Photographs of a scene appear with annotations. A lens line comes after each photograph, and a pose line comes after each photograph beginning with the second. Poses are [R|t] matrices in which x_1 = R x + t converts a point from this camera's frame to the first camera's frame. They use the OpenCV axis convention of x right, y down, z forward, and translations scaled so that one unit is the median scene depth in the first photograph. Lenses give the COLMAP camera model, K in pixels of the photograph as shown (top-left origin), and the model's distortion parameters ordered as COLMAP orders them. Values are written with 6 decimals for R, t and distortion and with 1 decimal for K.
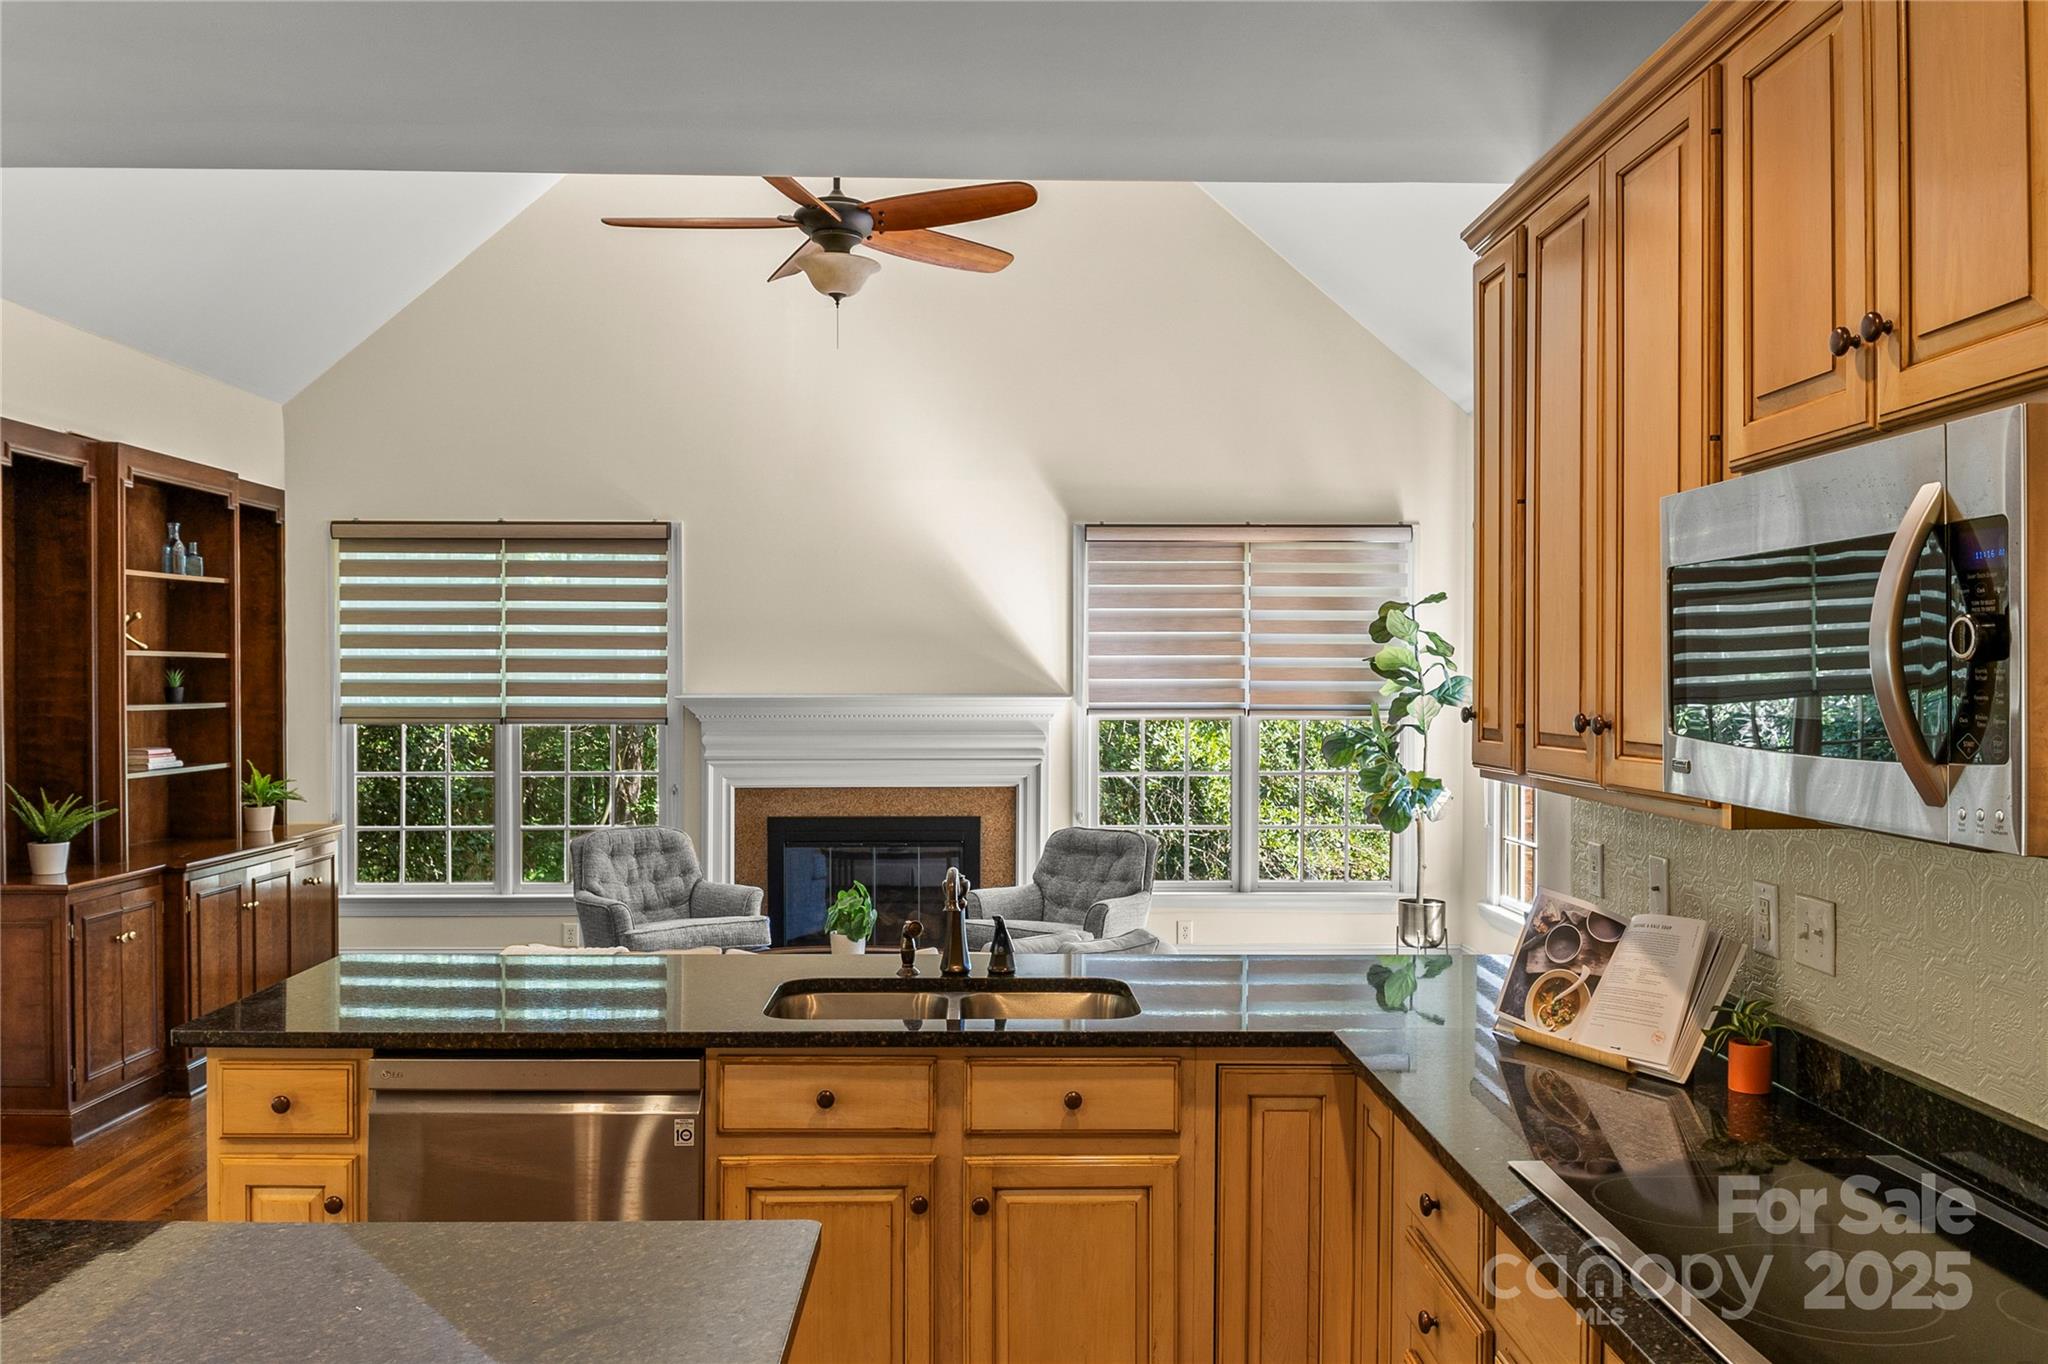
lens RADIAL K [[1523.3, 0, 1024.0], [0, 1523.3, 682.0], [0, 0, 1]] dist [0.001607, -0.000577]
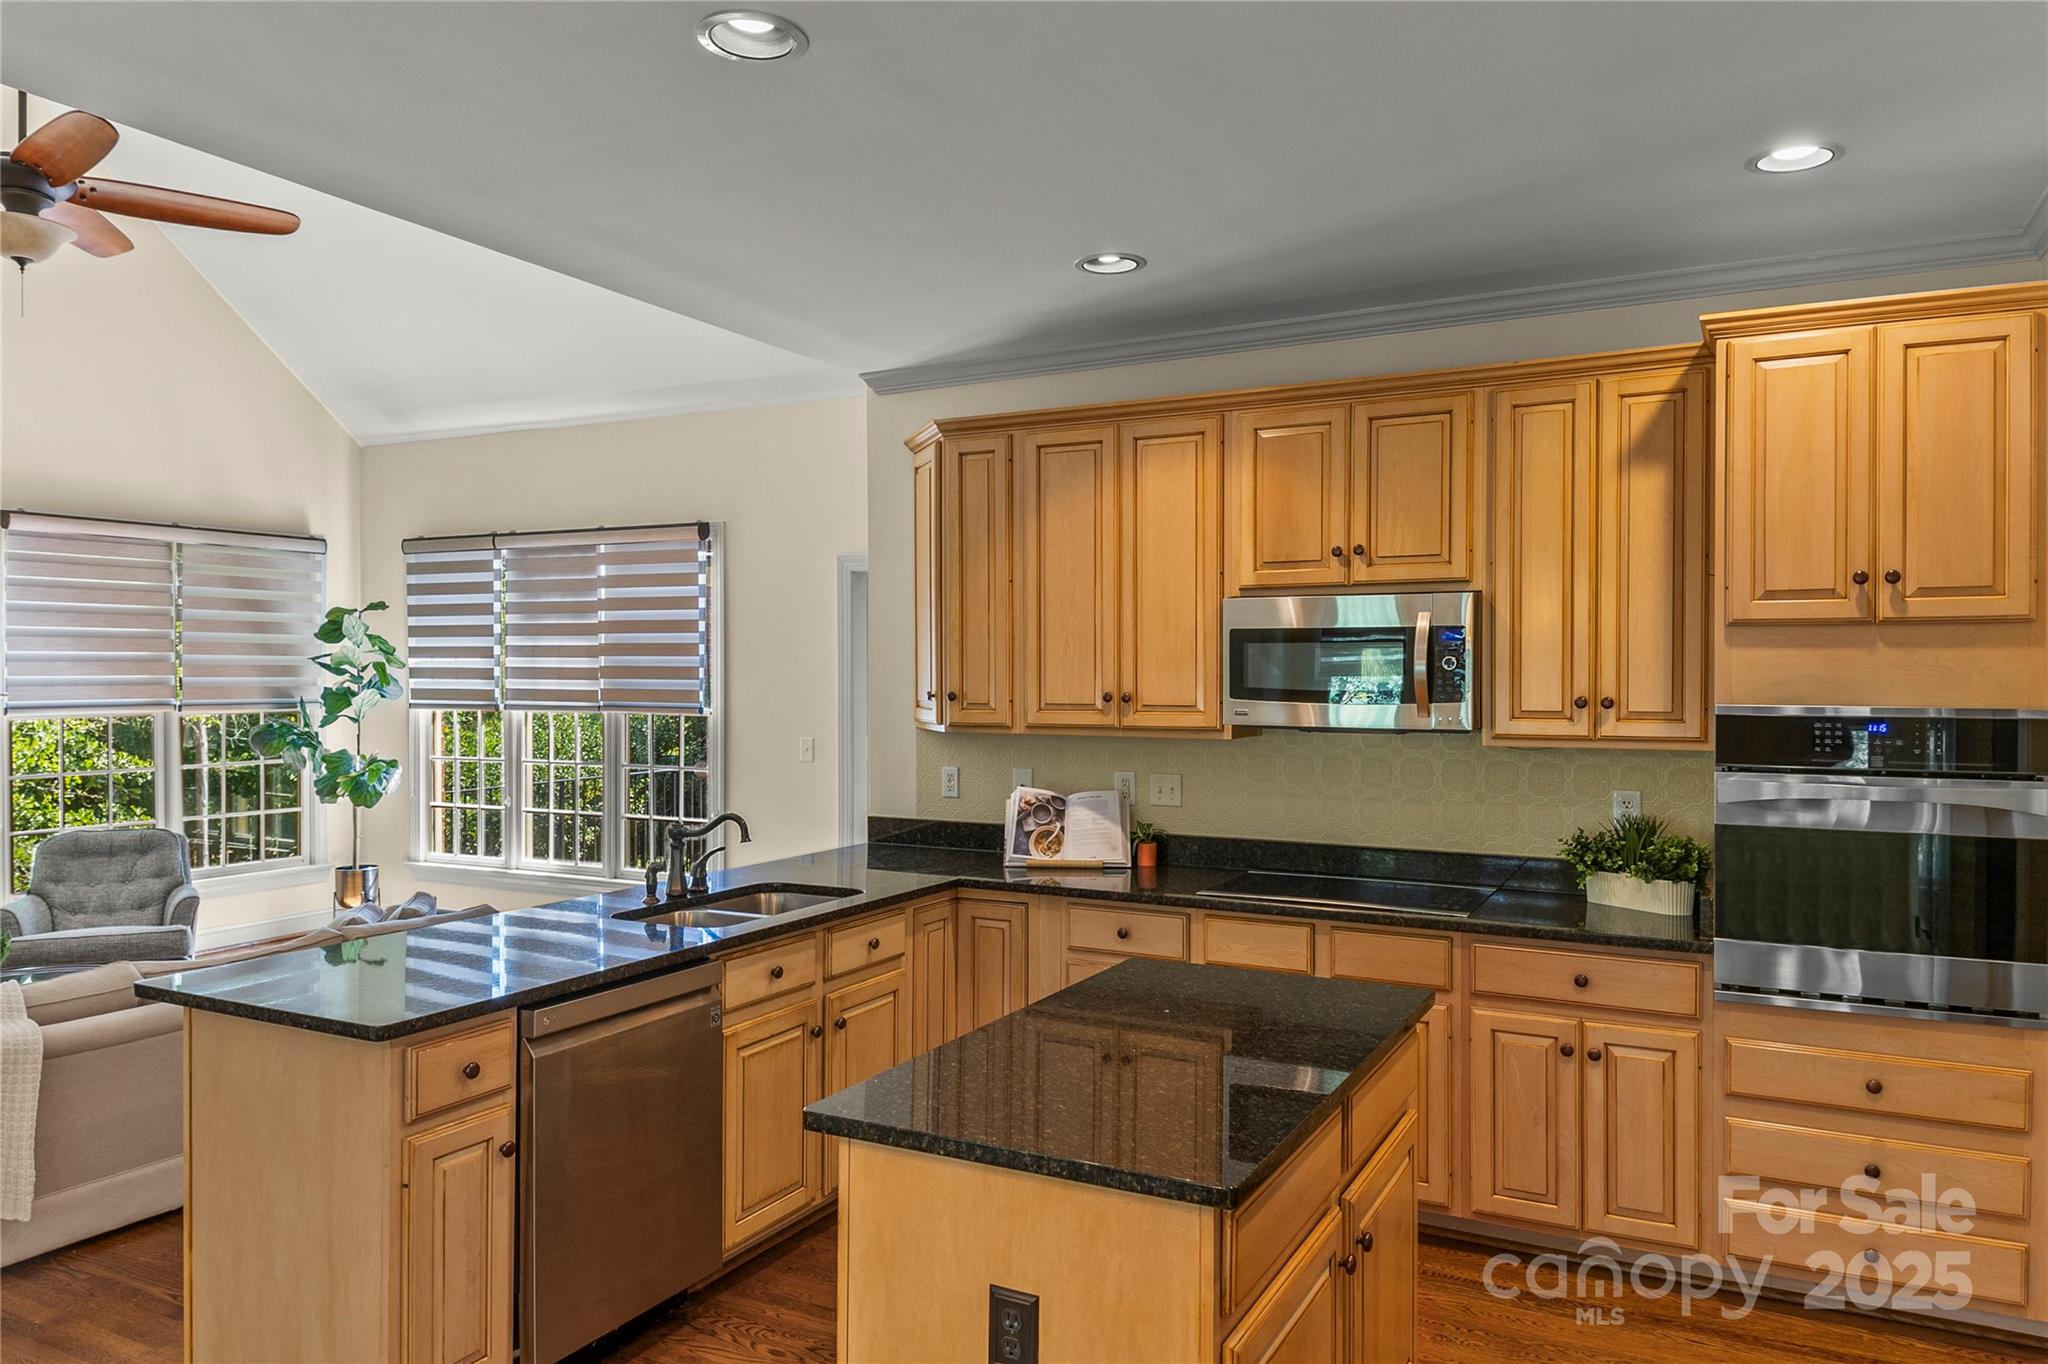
lens RADIAL K [[1323.3, 0, 1024.0], [0, 1323.3, 682.0], [0, 0, 1]] dist [-0.003337, -0.002156]
pose [[0.500114, -0.008286, 0.865920, -1.069095], [0.003870, 0.999966, 0.007334, -0.006214], [-0.865951, -0.000317, 0.500129, 0.177580]]
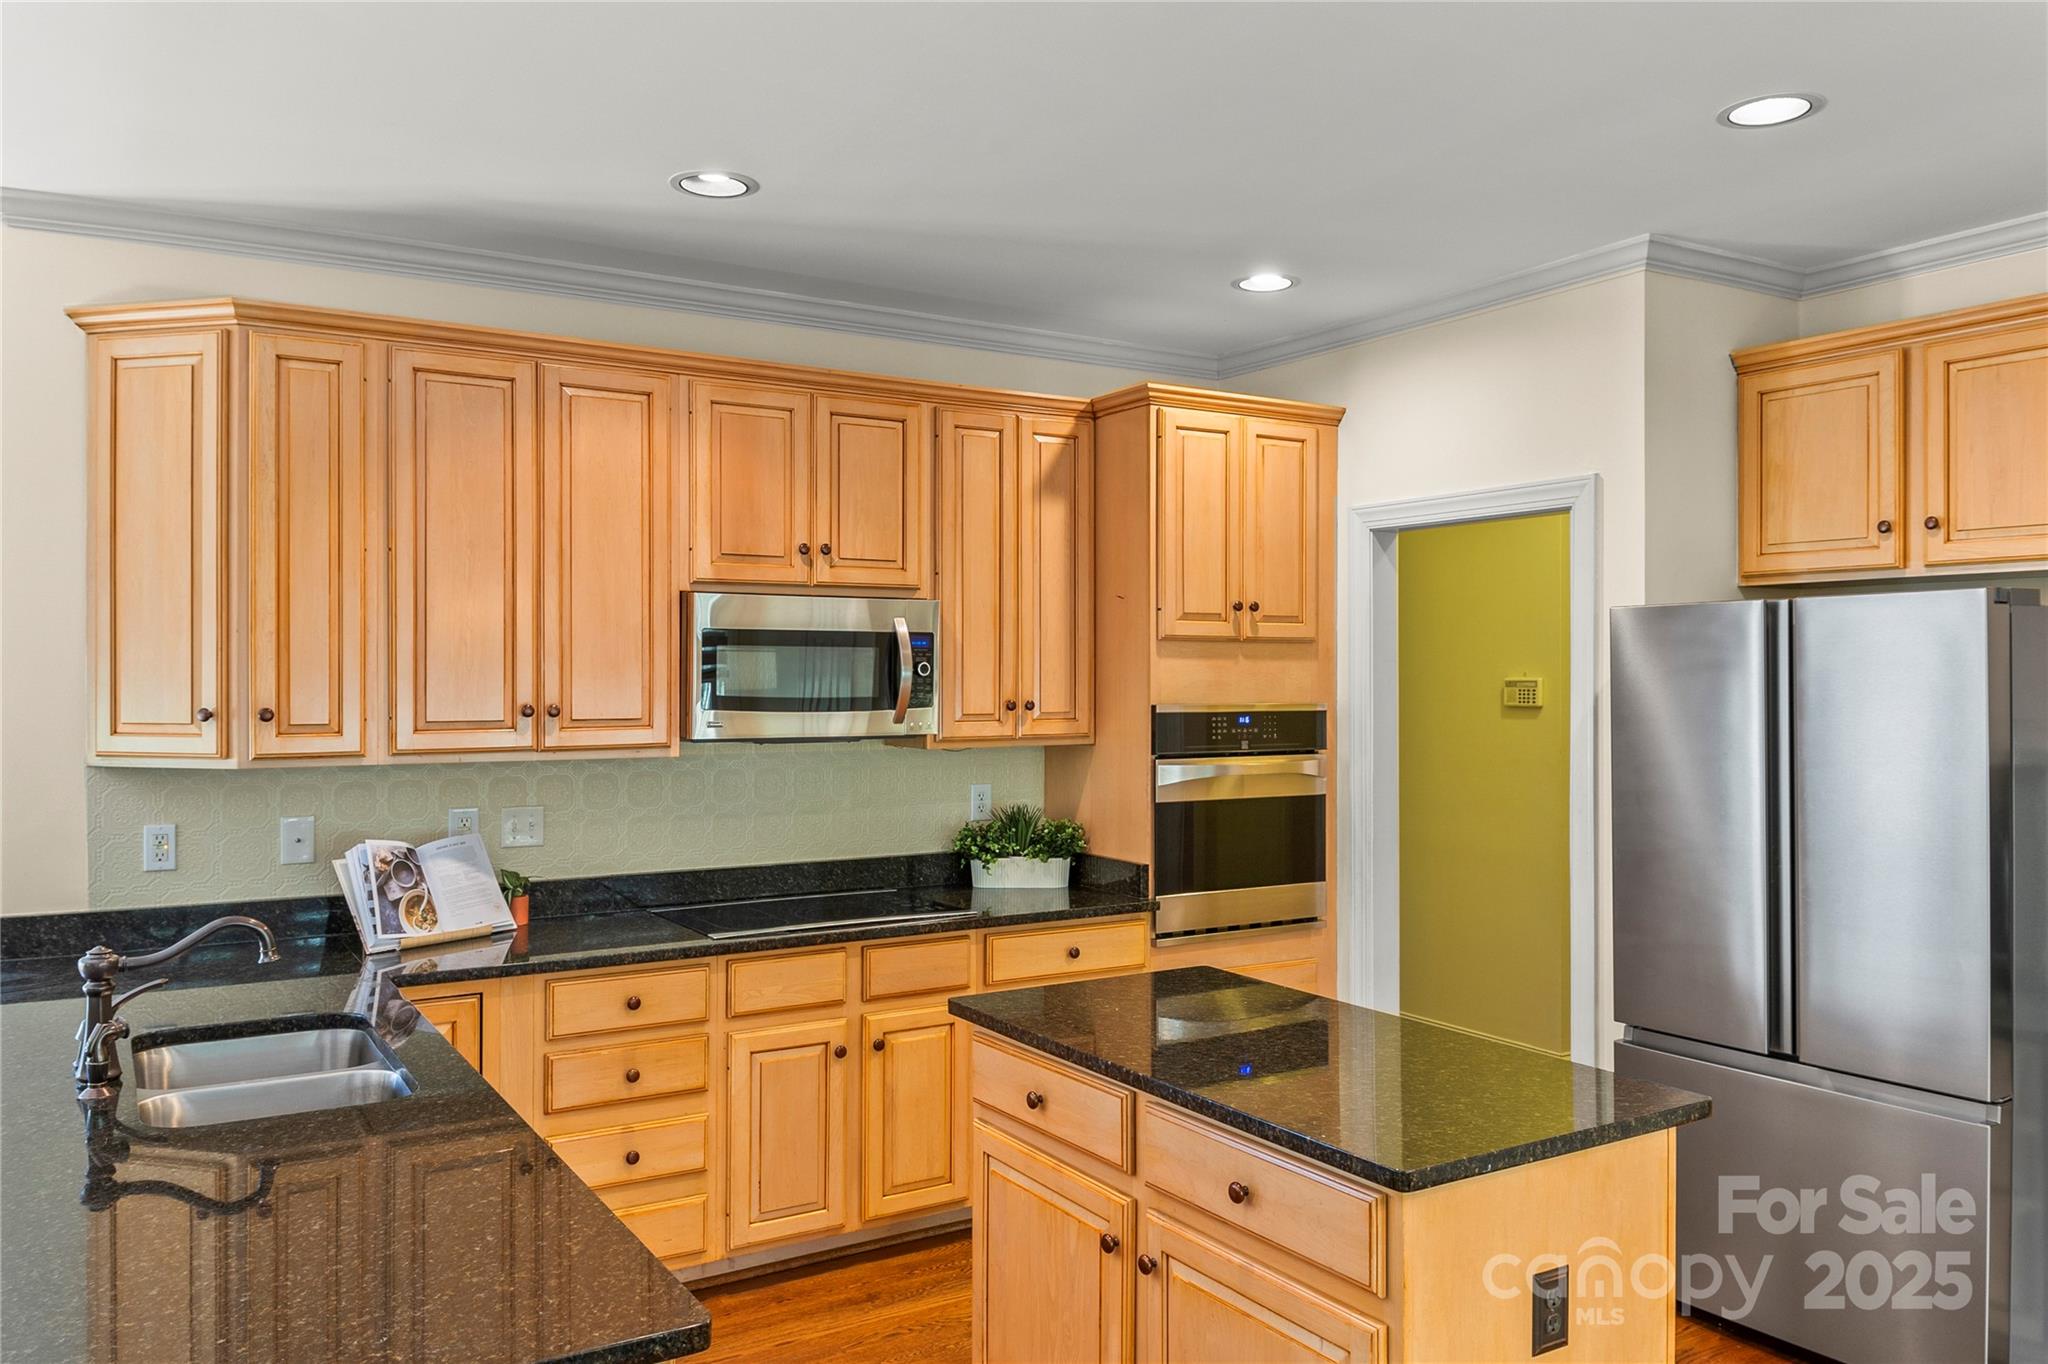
lens RADIAL K [[1508.4, 0, 1027.3], [0, 1508.4, 648.3], [0, 0, 1]] dist [-0.002290, -0.083781]
pose [[-0.507482, 0.016068, 0.861513, -1.085019], [0.002954, 0.999853, -0.016909, -0.008409], [-0.861657, -0.006036, -0.507455, 1.168607]]
